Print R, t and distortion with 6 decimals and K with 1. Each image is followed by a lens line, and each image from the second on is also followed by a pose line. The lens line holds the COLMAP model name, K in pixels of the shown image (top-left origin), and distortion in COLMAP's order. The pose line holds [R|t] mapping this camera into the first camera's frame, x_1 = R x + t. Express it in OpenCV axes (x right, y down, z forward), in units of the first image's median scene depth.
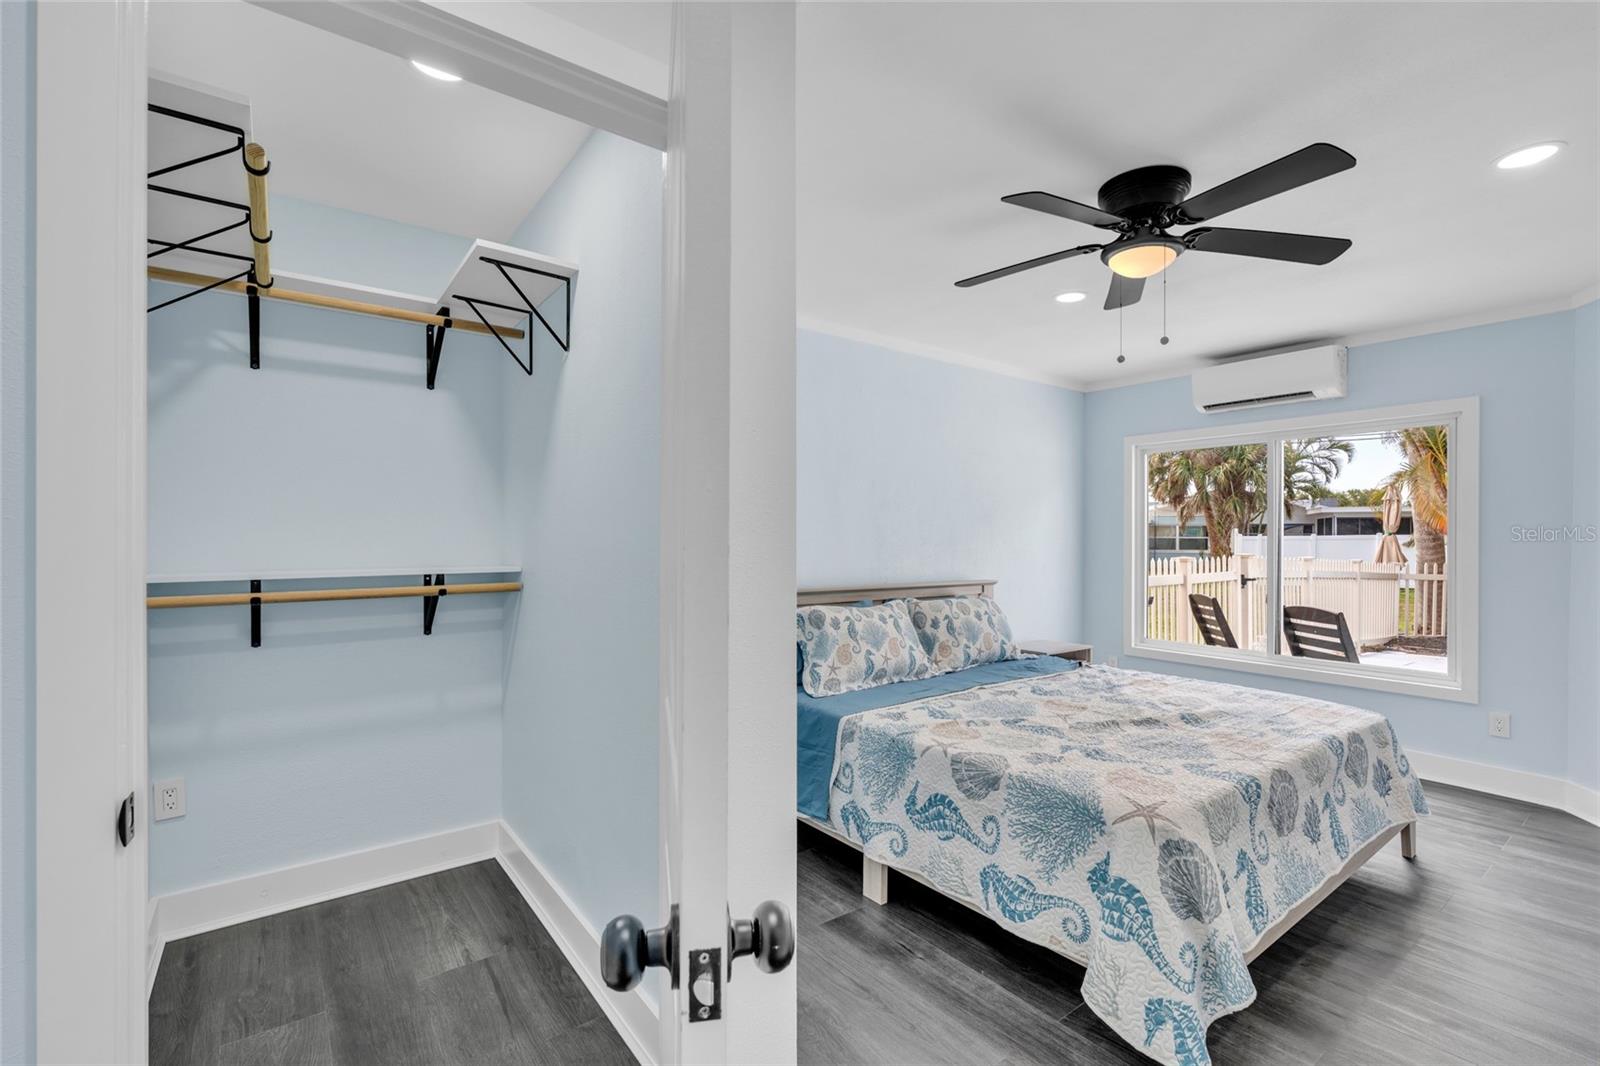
lens RADIAL K [[711.8, 0, 801.5], [0, 711.8, 537.6], [0, 0, 1]] dist [-0.000372, -0.000788]
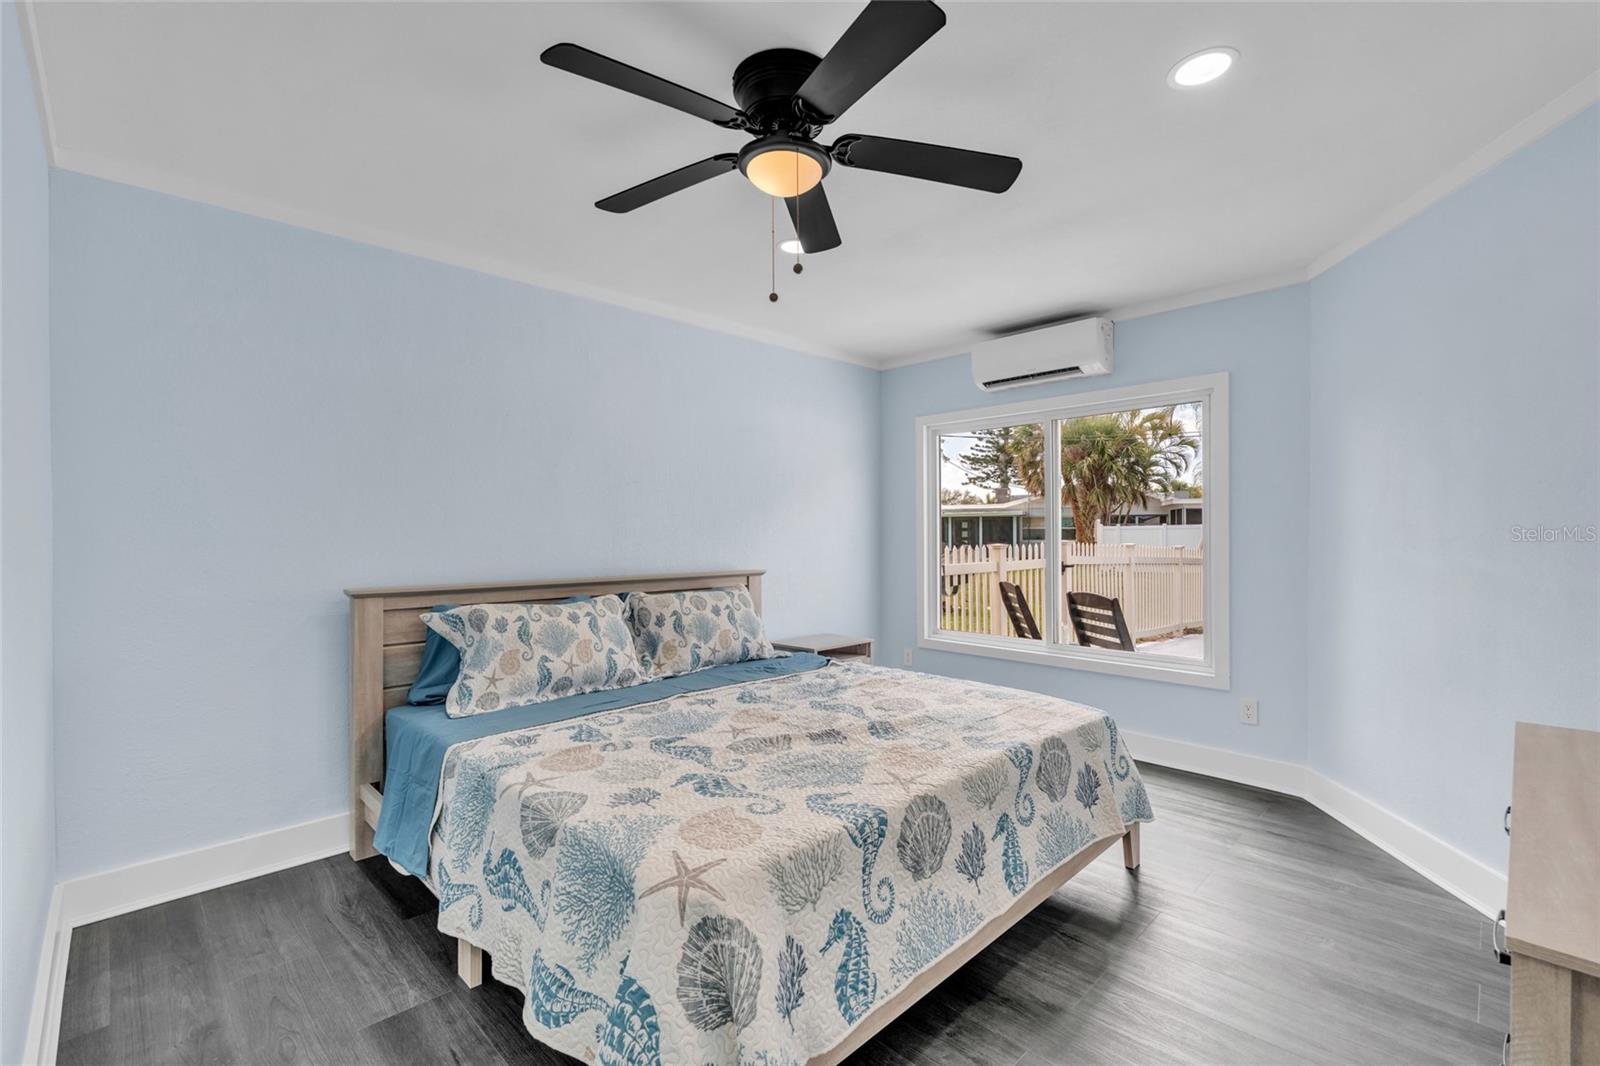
lens RADIAL K [[703.9, 0, 800.0], [0, 703.9, 533.0], [0, 0, 1]] dist [-0.002018, -0.000060]
pose [[0.991496, -0.008298, 0.129875, 0.339399], [0.008014, 0.999964, 0.002706, 0.017275], [-0.129892, -0.001642, 0.991527, 0.174113]]
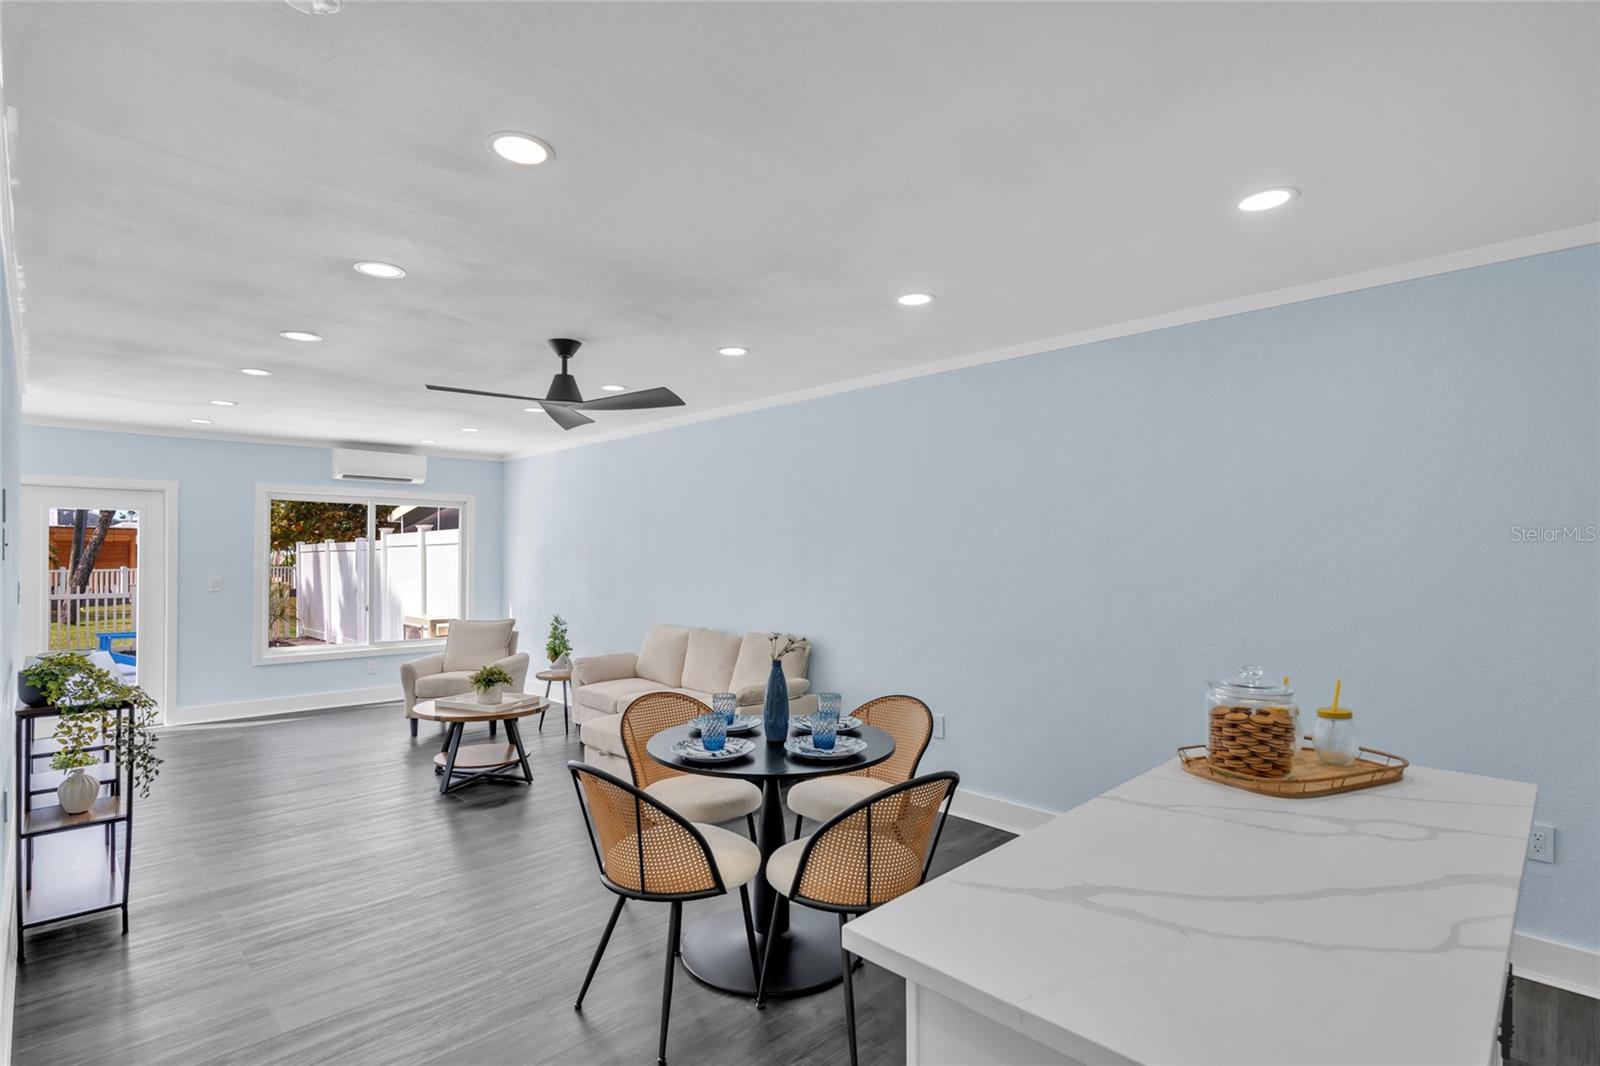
lens RADIAL K [[763.7, 0, 800.9], [0, 763.7, 555.4], [0, 0, 1]] dist [0.001753, 0.000308]
pose [[-0.140290, -0.004691, 0.990099, -1.839117], [-0.000929, 0.999989, 0.004606, -0.052678], [-0.990110, -0.000274, -0.140293, 0.518026]]
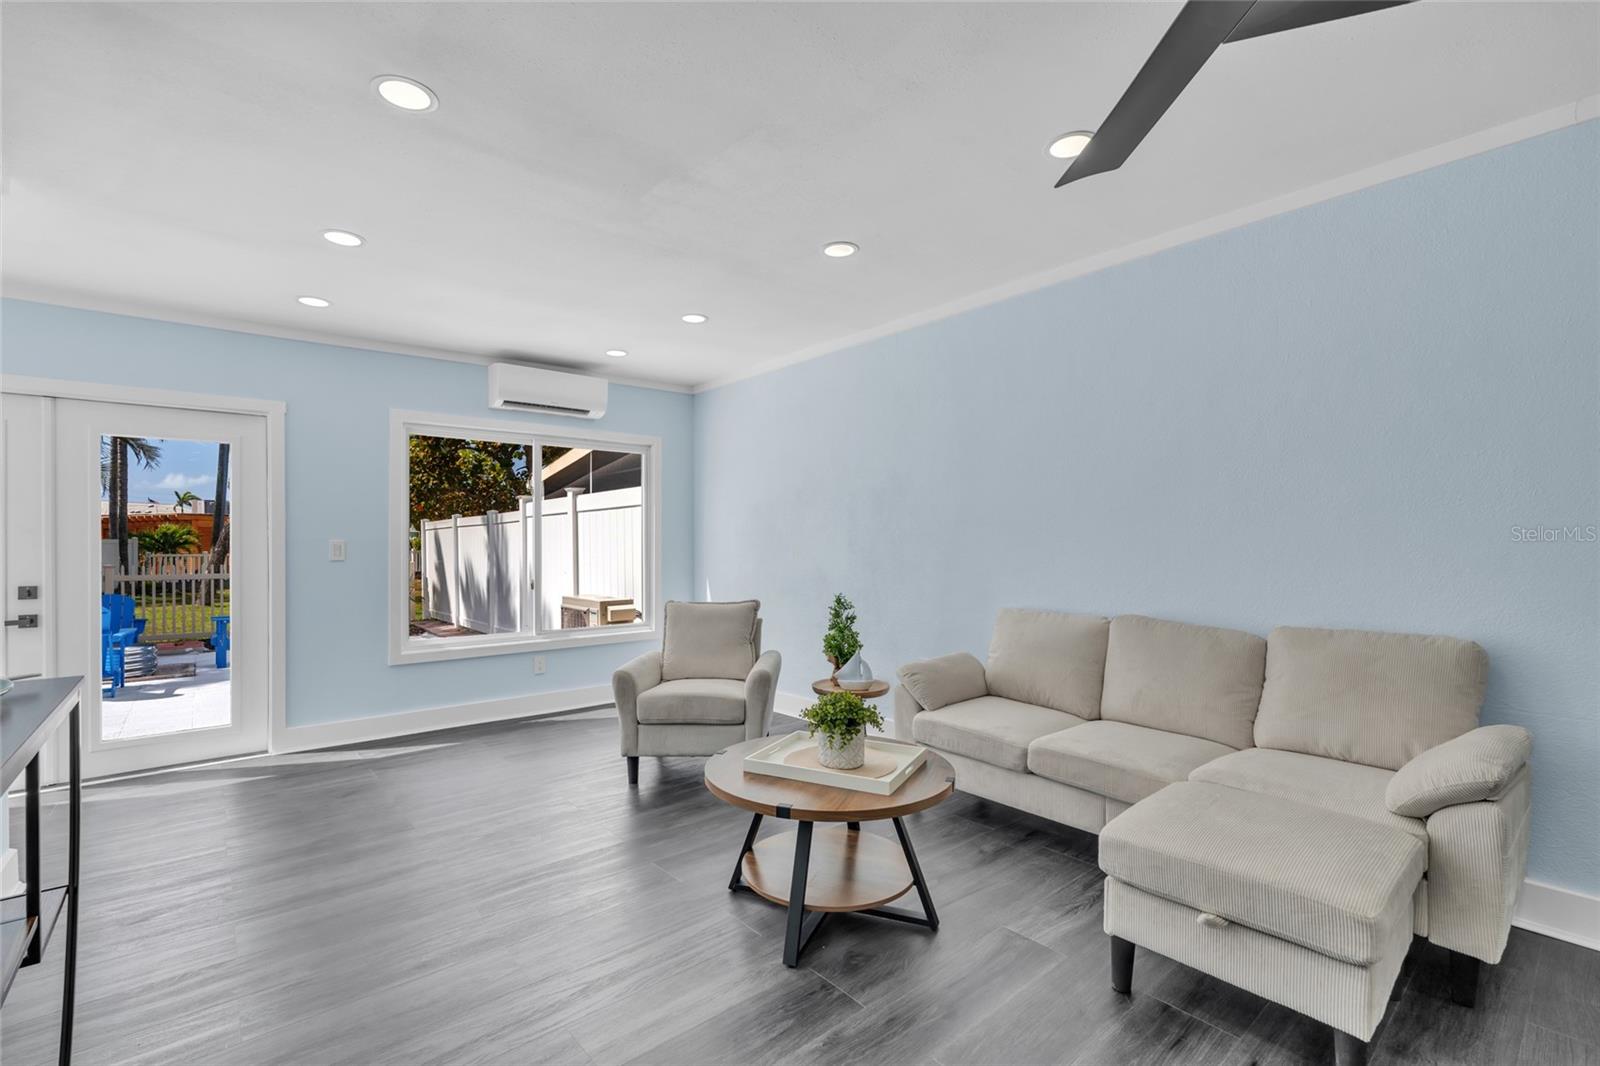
lens RADIAL K [[705.9, 0, 802.1], [0, 705.9, 537.2], [0, 0, 1]] dist [-0.001055, -0.000281]
pose [[-0.065149, 0.002270, 0.997873, -0.825113], [0.006257, 0.999979, -0.001866, 0.030366], [-0.997856, 0.006122, -0.065161, 1.079767]]
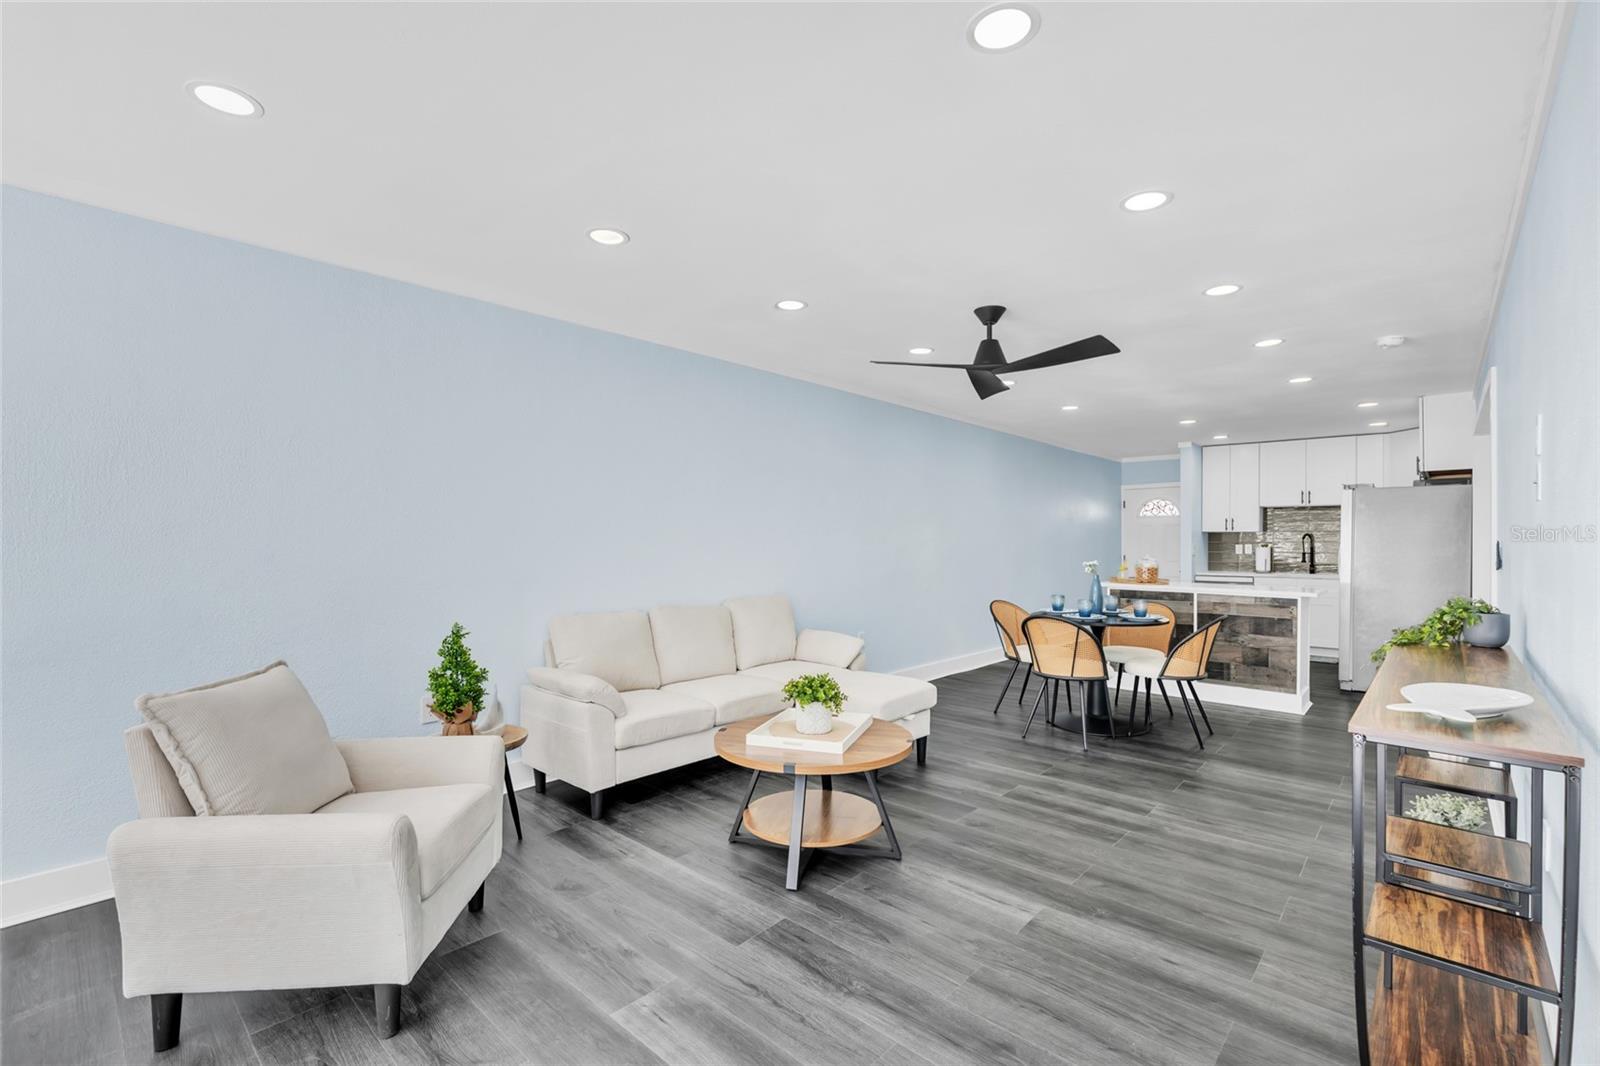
lens RADIAL K [[700.0, 0, 797.8], [0, 700.0, 538.4], [0, 0, 1]] dist [-0.001303, -0.000192]
pose [[-0.982281, -0.008960, -0.187200, 0.256574], [-0.008513, 0.999959, -0.003192, 0.007683], [0.187221, -0.001542, -0.982317, 2.043332]]
